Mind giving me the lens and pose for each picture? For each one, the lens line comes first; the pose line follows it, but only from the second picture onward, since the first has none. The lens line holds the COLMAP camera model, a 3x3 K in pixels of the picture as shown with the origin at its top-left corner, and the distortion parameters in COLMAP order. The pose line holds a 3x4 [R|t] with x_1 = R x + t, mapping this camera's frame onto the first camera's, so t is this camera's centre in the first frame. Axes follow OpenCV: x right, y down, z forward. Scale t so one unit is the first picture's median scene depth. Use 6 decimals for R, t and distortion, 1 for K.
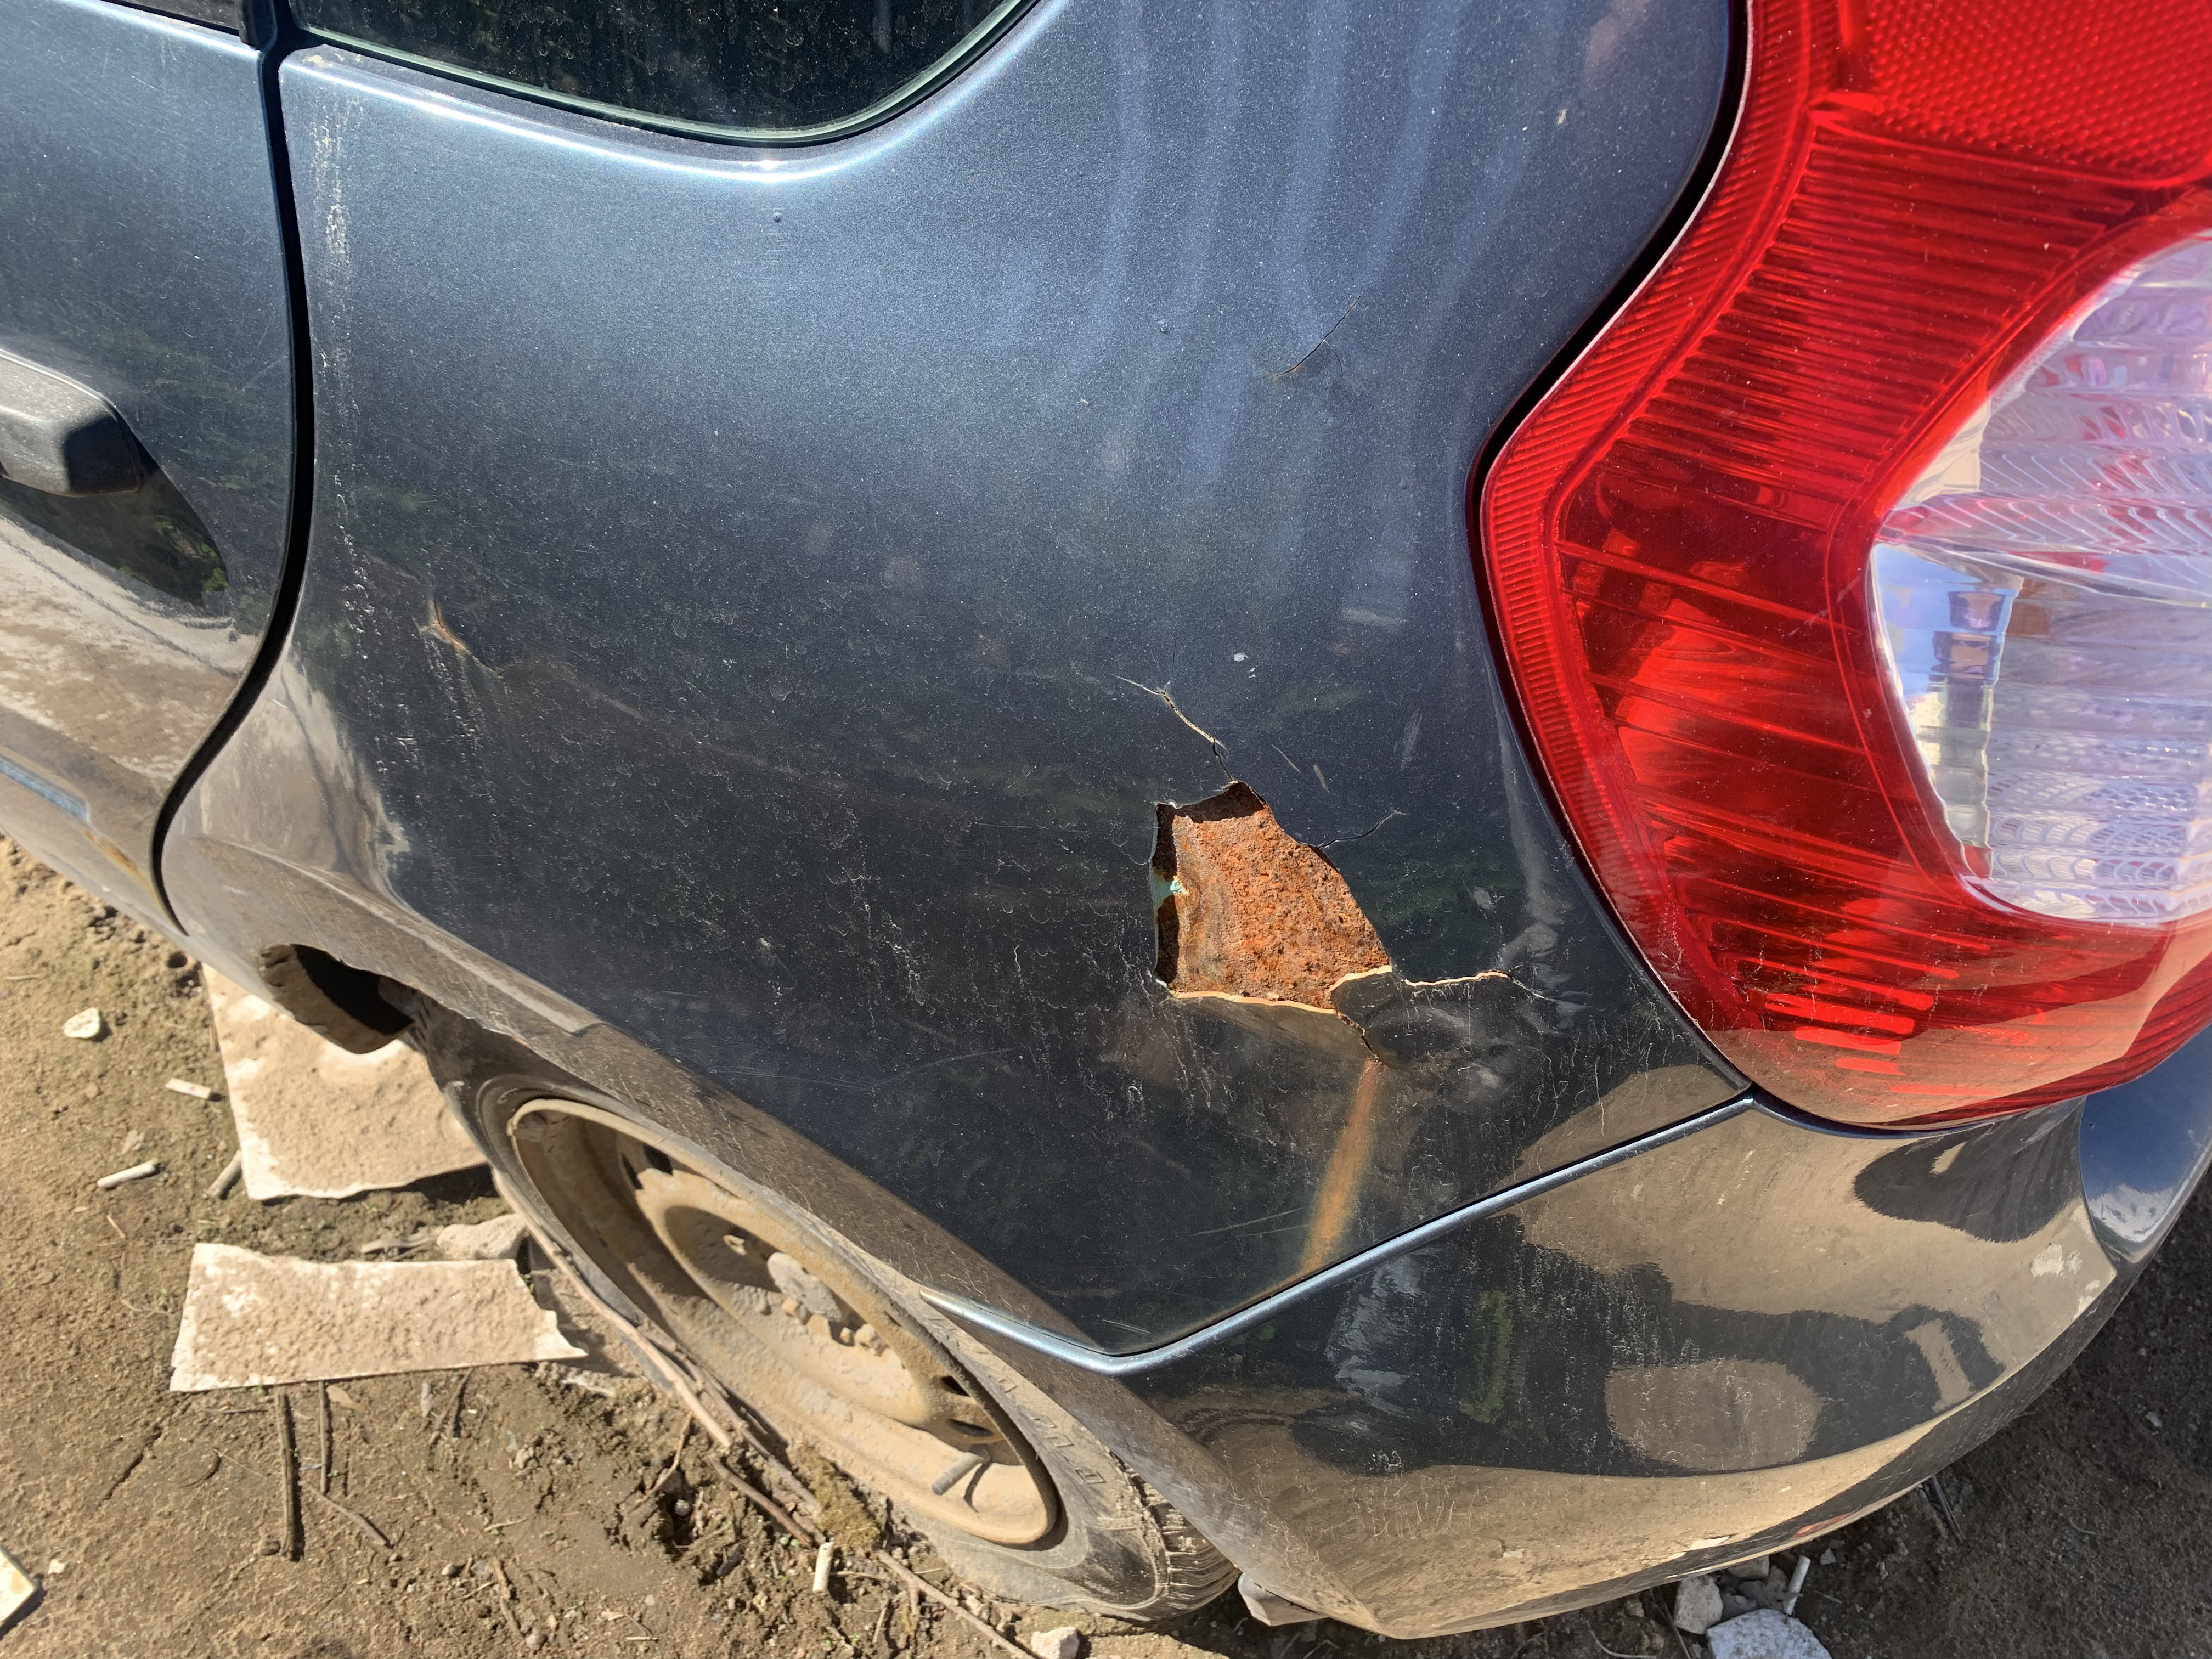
lens RADIAL K [[1718.3, 0, 1106.0], [0, 1718.3, 829.5], [0, 0, 1]] dist [0.007981, -0.002487]
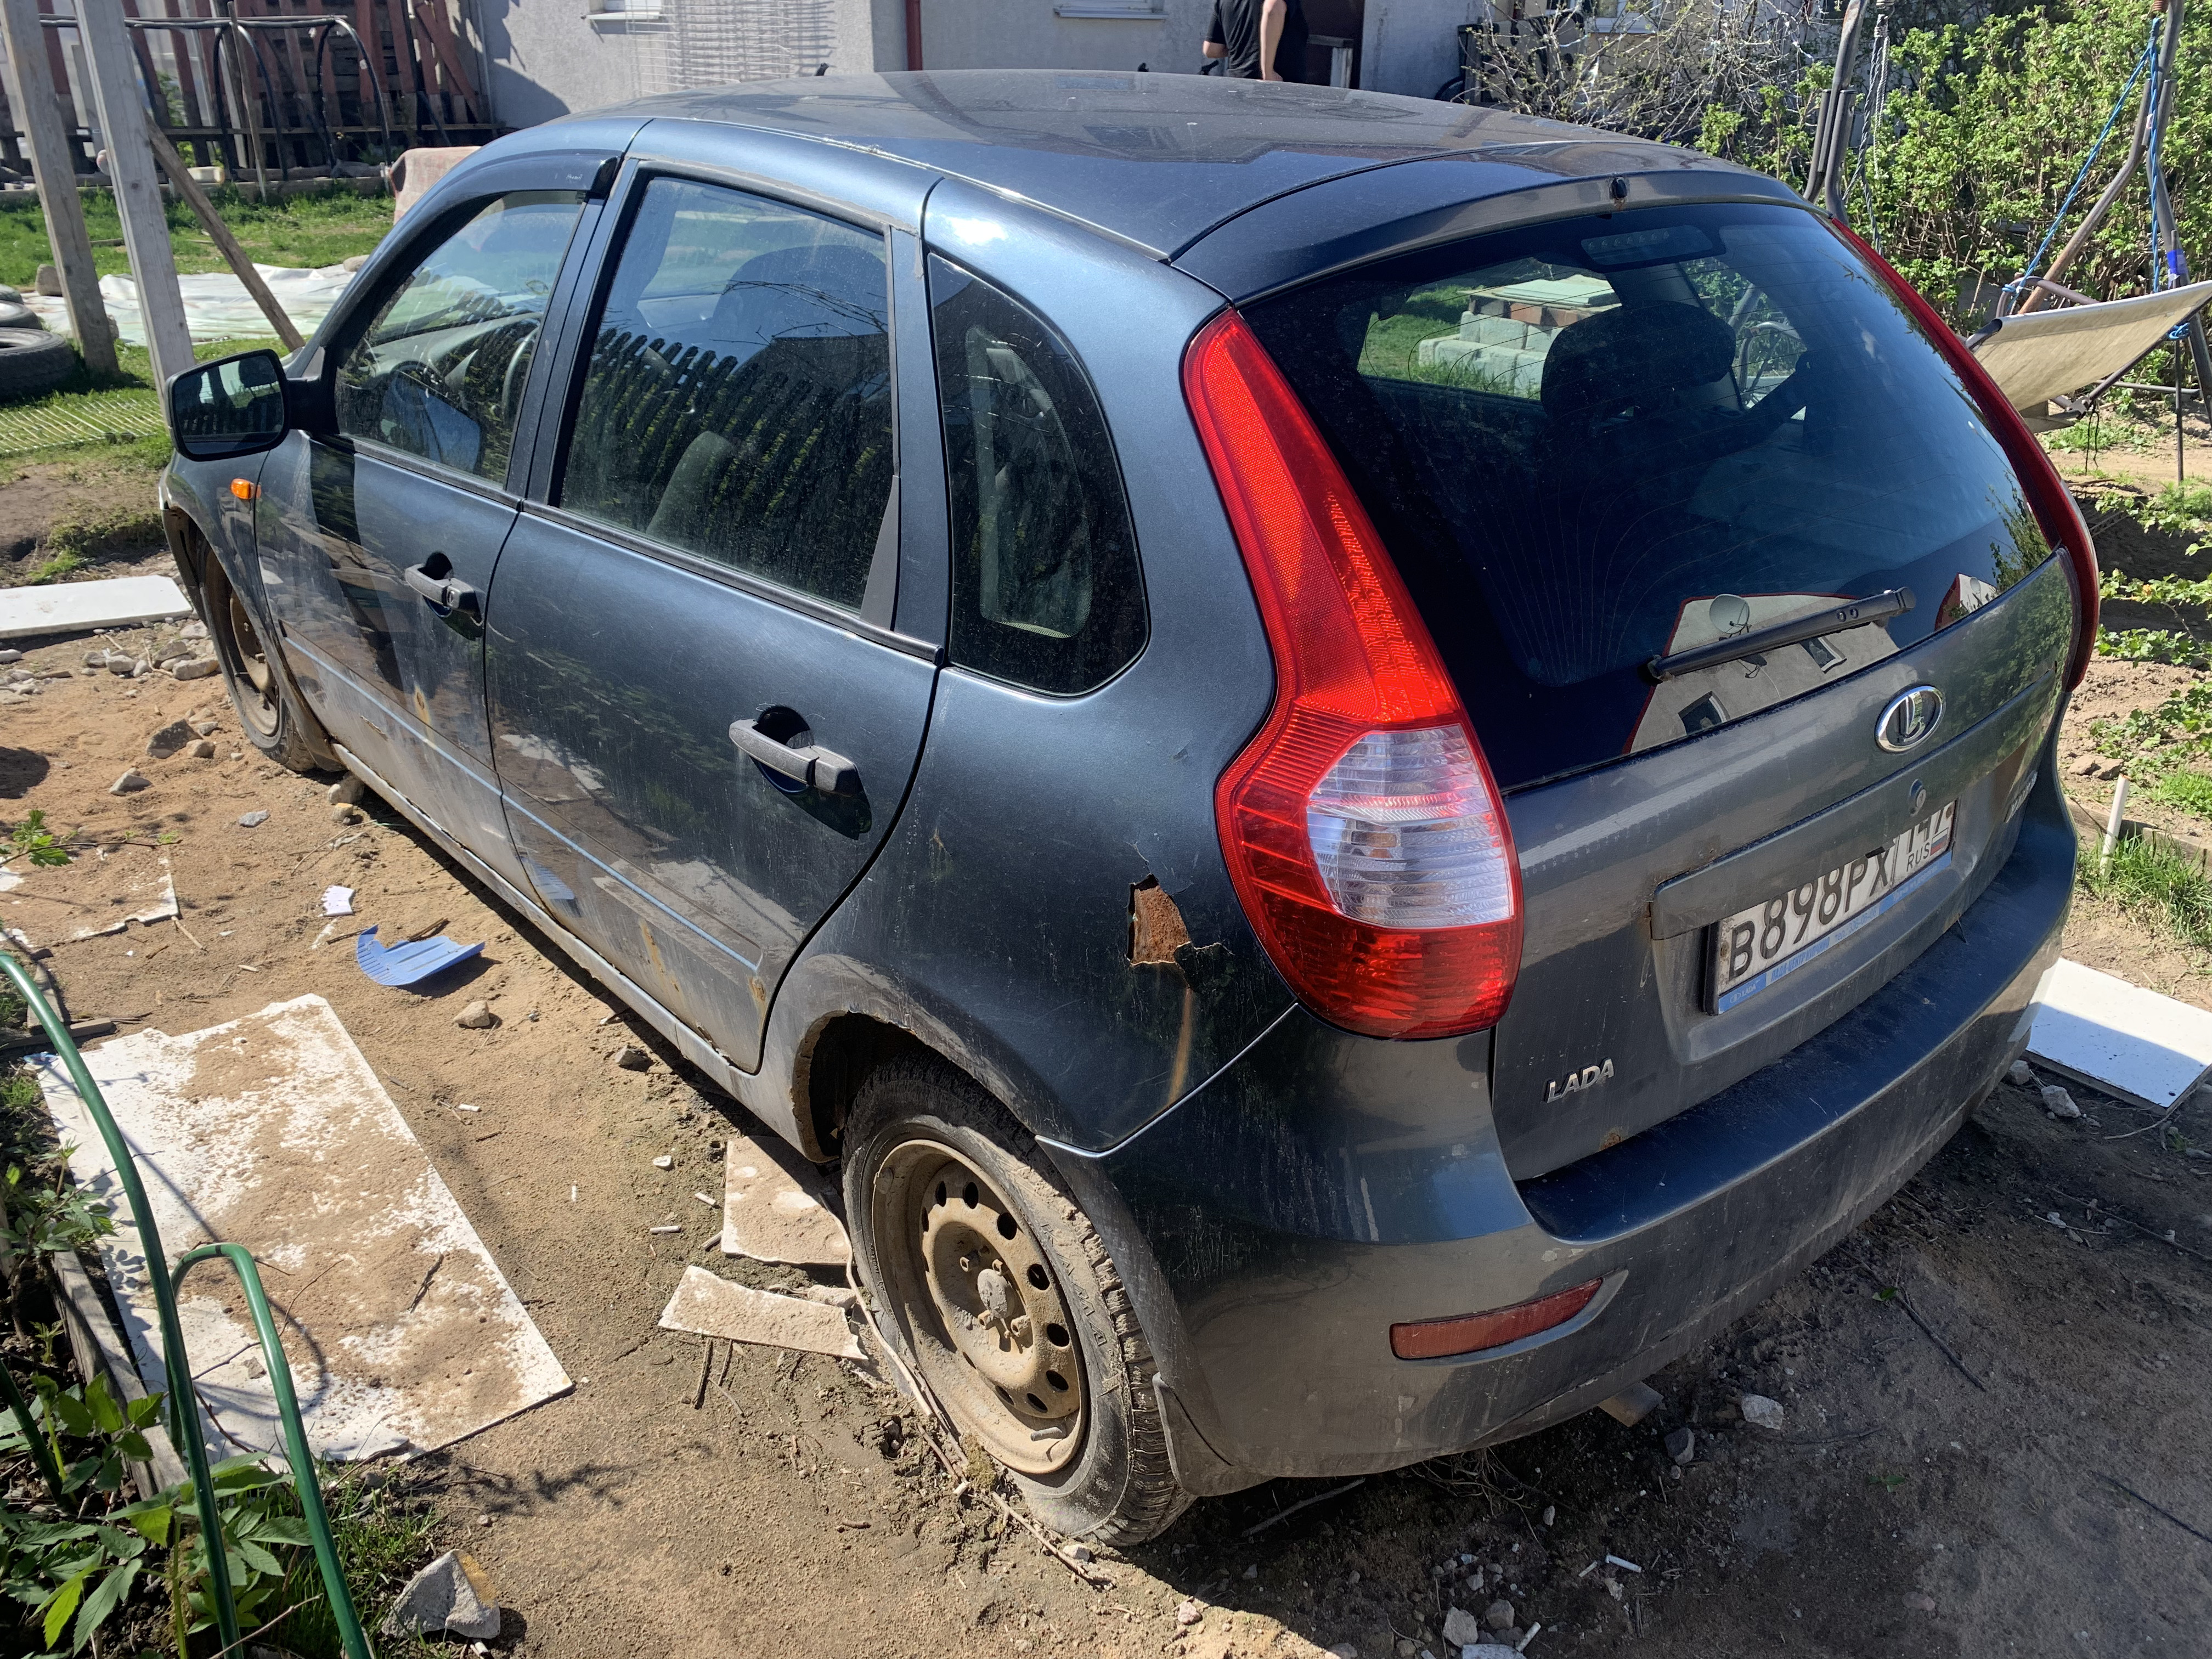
lens RADIAL K [[1718.3, 0, 1106.0], [0, 1718.3, 829.5], [0, 0, 1]] dist [0.007981, -0.002487]
pose [[0.956736, 0.129628, -0.260485, 0.334395], [-0.231096, 0.882497, -0.409626, 0.504830], [0.176778, 0.452101, 0.874273, -0.780156]]
